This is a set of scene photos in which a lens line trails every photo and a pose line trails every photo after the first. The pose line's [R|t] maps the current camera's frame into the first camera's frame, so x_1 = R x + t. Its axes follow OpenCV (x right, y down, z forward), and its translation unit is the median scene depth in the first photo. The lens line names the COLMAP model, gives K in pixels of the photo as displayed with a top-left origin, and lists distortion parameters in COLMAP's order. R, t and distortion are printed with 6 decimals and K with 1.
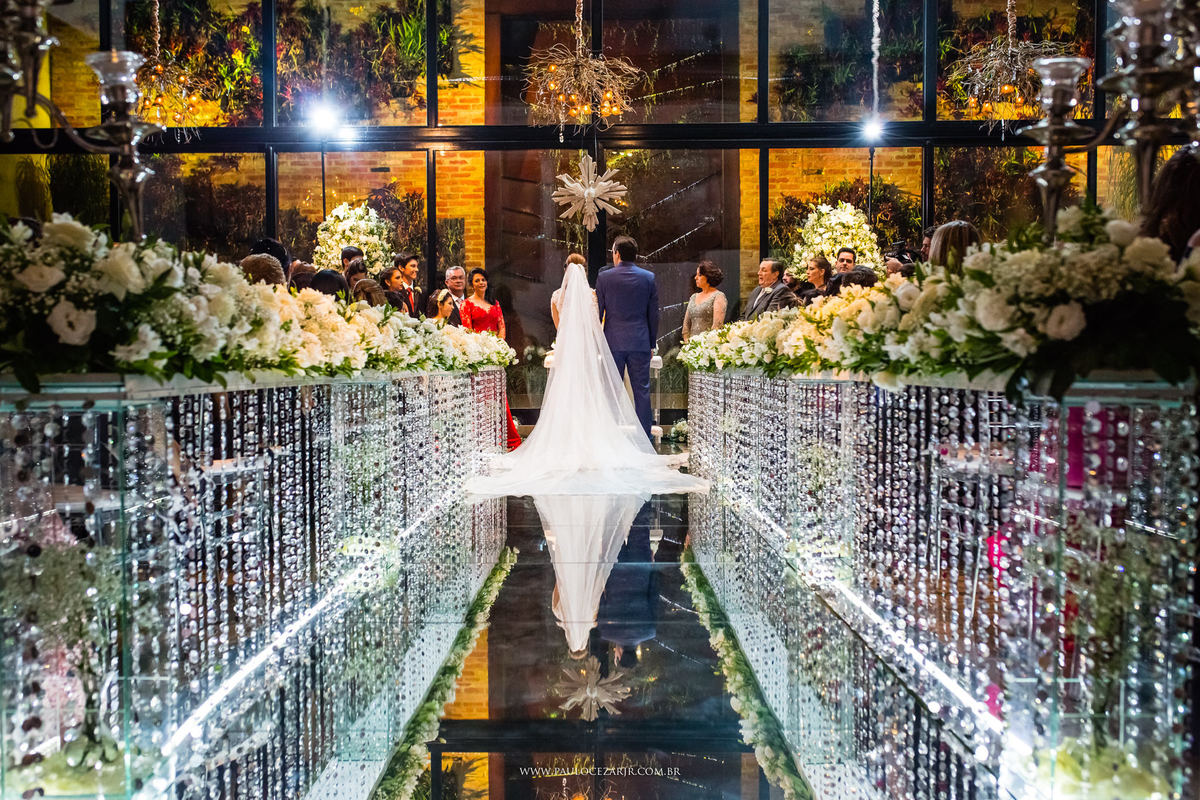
lens RADIAL K [[1109.3, 0, 600.0], [0, 1109.3, 400.0], [0, 0, 1]] dist [0.005421, -0.002889]
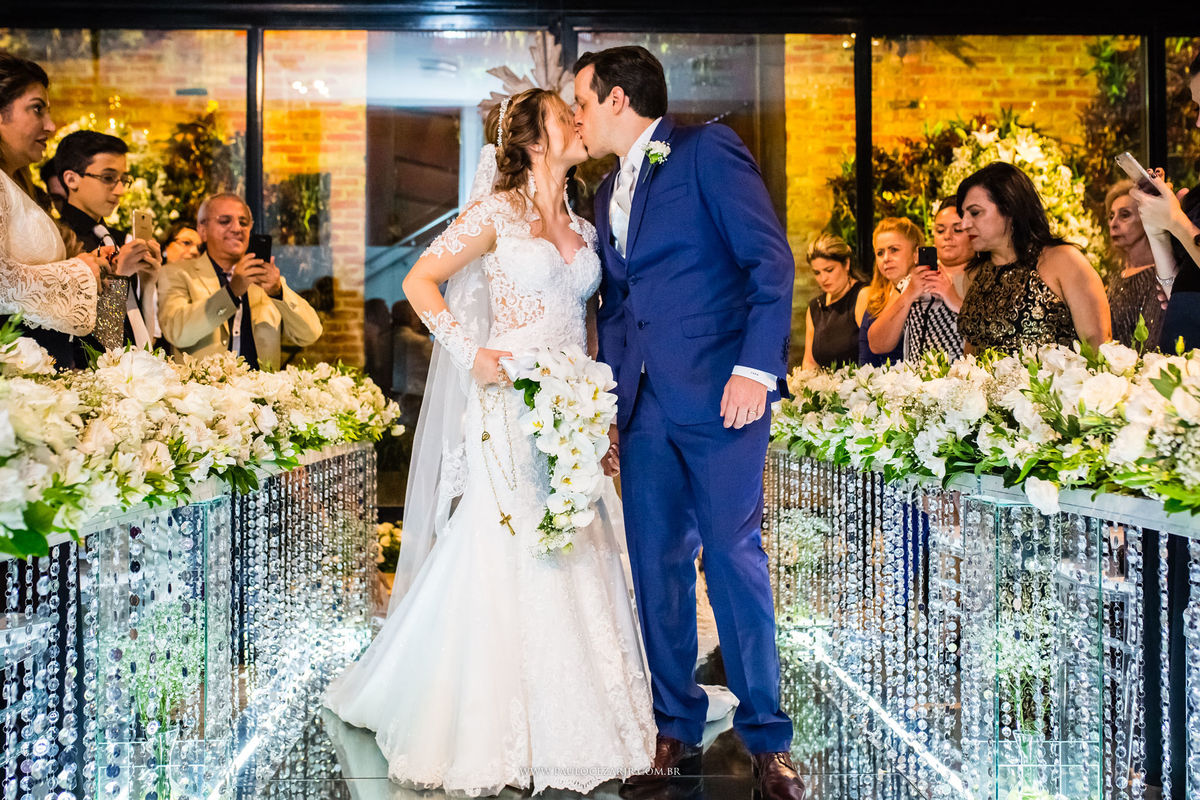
lens RADIAL K [[1236.9, 0, 599.3], [0, 1236.9, 326.2], [0, 0, 1]] dist [0.004572, -0.000248]
pose [[0.998439, 0.004489, 0.055671, -0.014707], [0.000435, 0.996111, -0.088110, -0.022432], [-0.055850, 0.087996, 0.994554, 0.336414]]
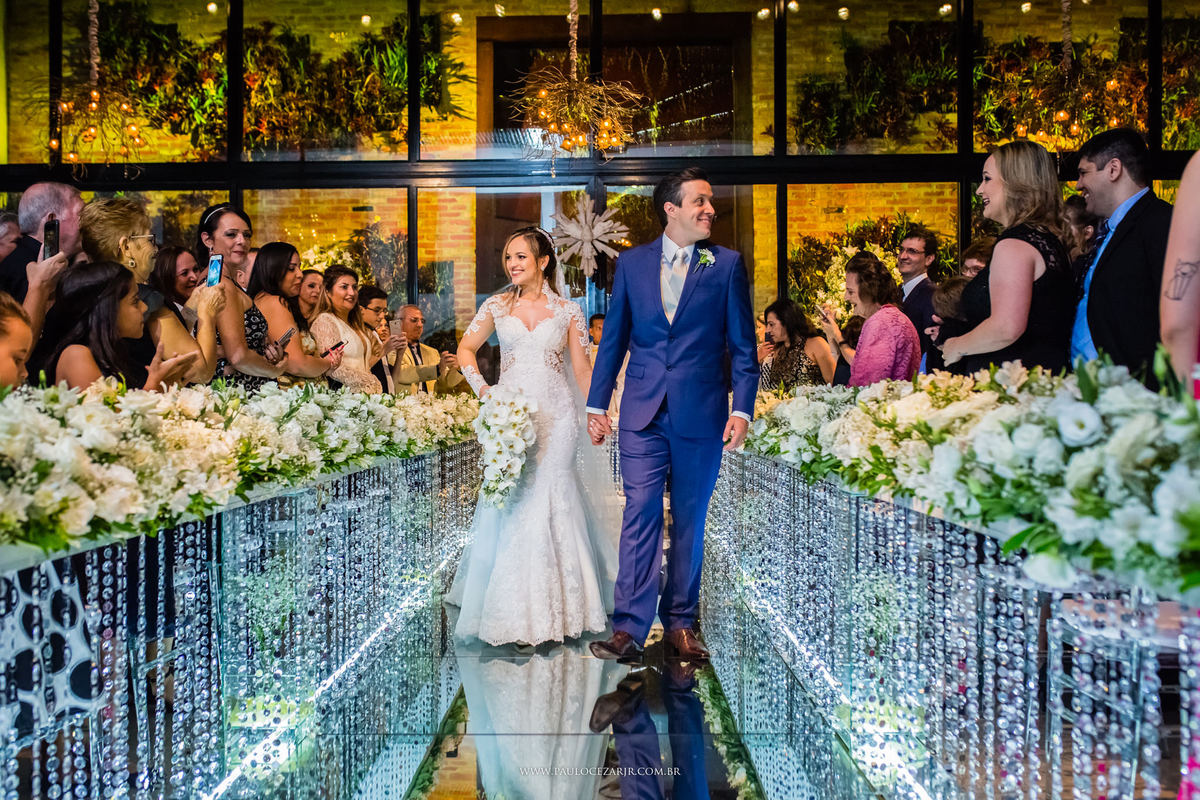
lens RADIAL K [[1109.3, 0, 600.0], [0, 1109.3, 400.0], [0, 0, 1]] dist [0.005421, -0.002889]
pose [[0.999973, -0.001052, -0.007229, 0.005602], [0.000813, 0.999457, -0.032951, -0.018560], [0.007260, 0.032945, 0.999431, 0.087165]]
